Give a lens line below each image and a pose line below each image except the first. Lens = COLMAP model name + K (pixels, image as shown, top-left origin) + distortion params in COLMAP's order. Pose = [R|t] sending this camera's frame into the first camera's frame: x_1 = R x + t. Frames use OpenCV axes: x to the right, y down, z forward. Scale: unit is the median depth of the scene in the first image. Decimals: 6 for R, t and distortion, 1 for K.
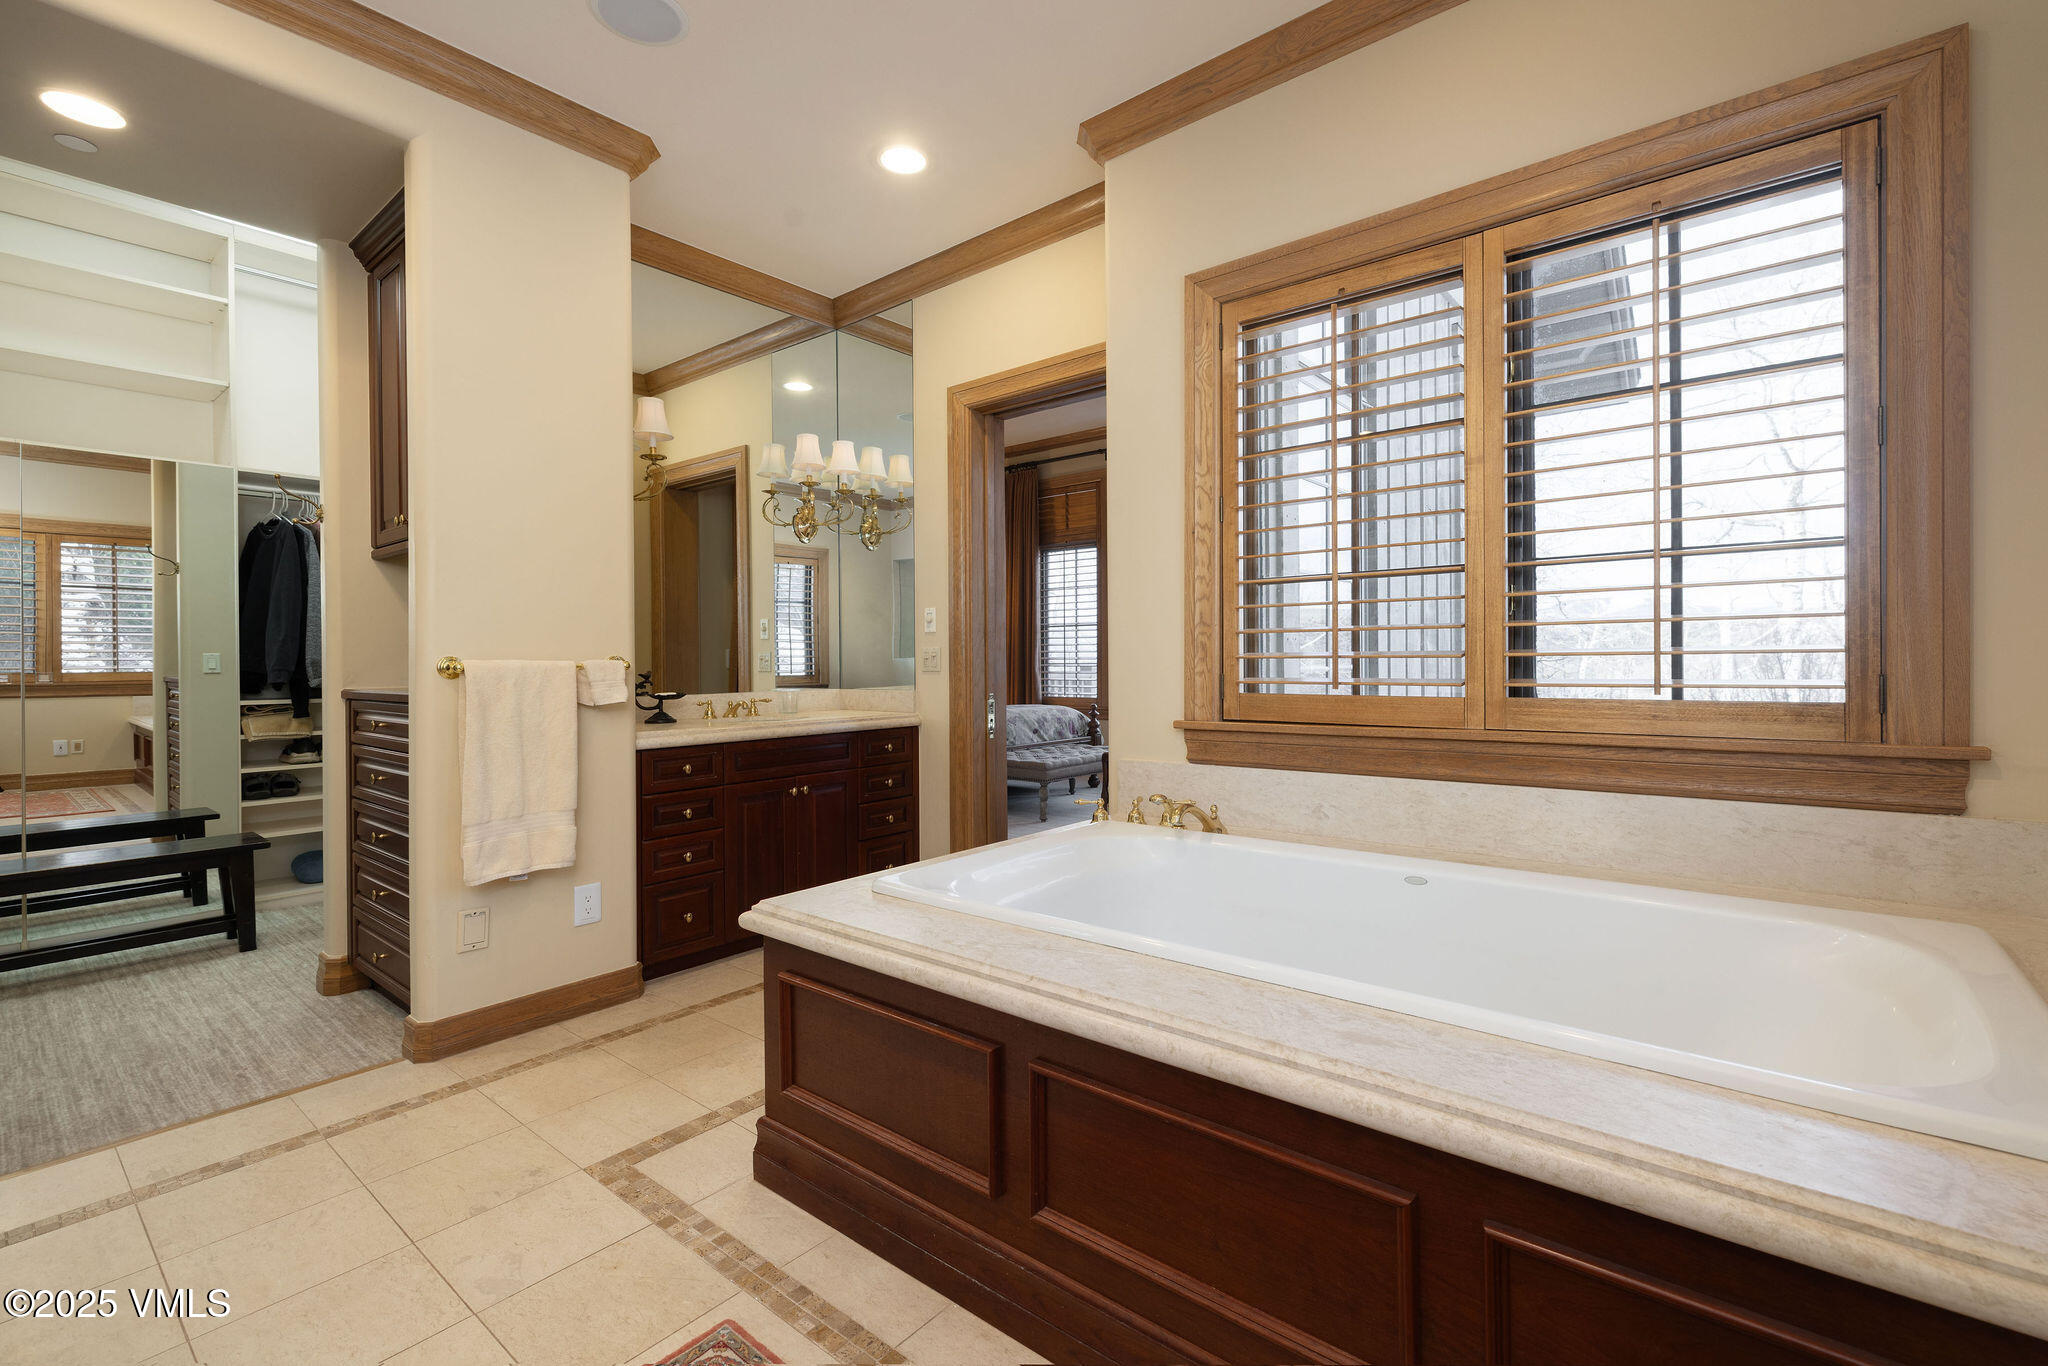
lens RADIAL K [[889.3, 0, 1029.3], [0, 889.3, 668.7], [0, 0, 1]] dist [0.001270, -0.000078]
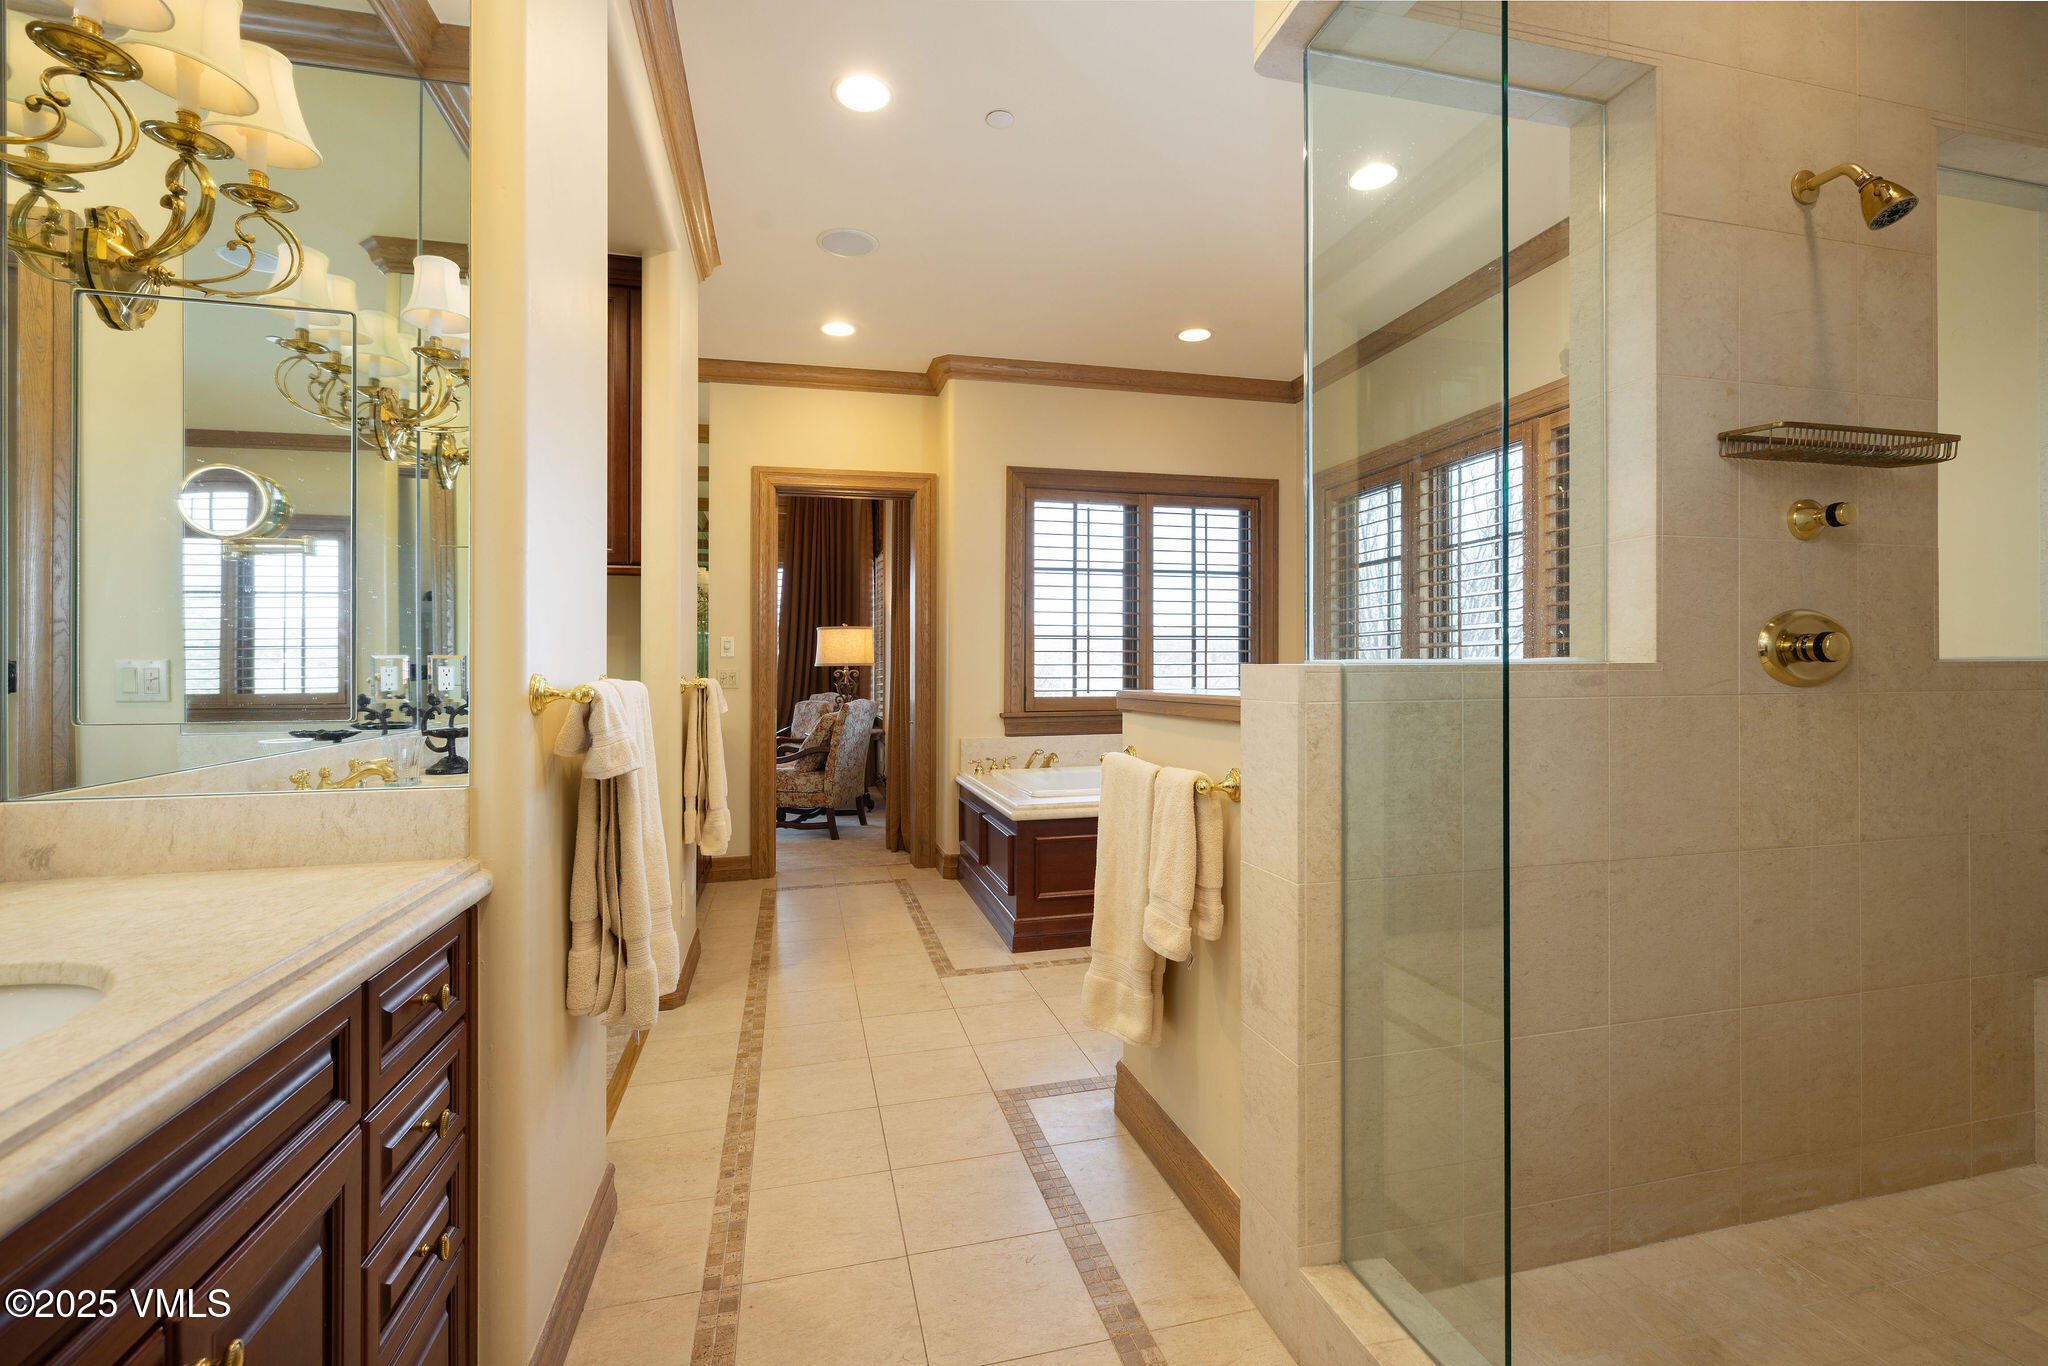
lens RADIAL K [[889.3, 0, 1027.4], [0, 889.3, 676.7], [0, 0, 1]] dist [0.001270, -0.000078]
pose [[0.604731, -0.001353, 0.796429, -1.523897], [0.007577, 0.999963, -0.004055, -0.007680], [-0.796394, 0.008486, 0.604719, -0.150885]]
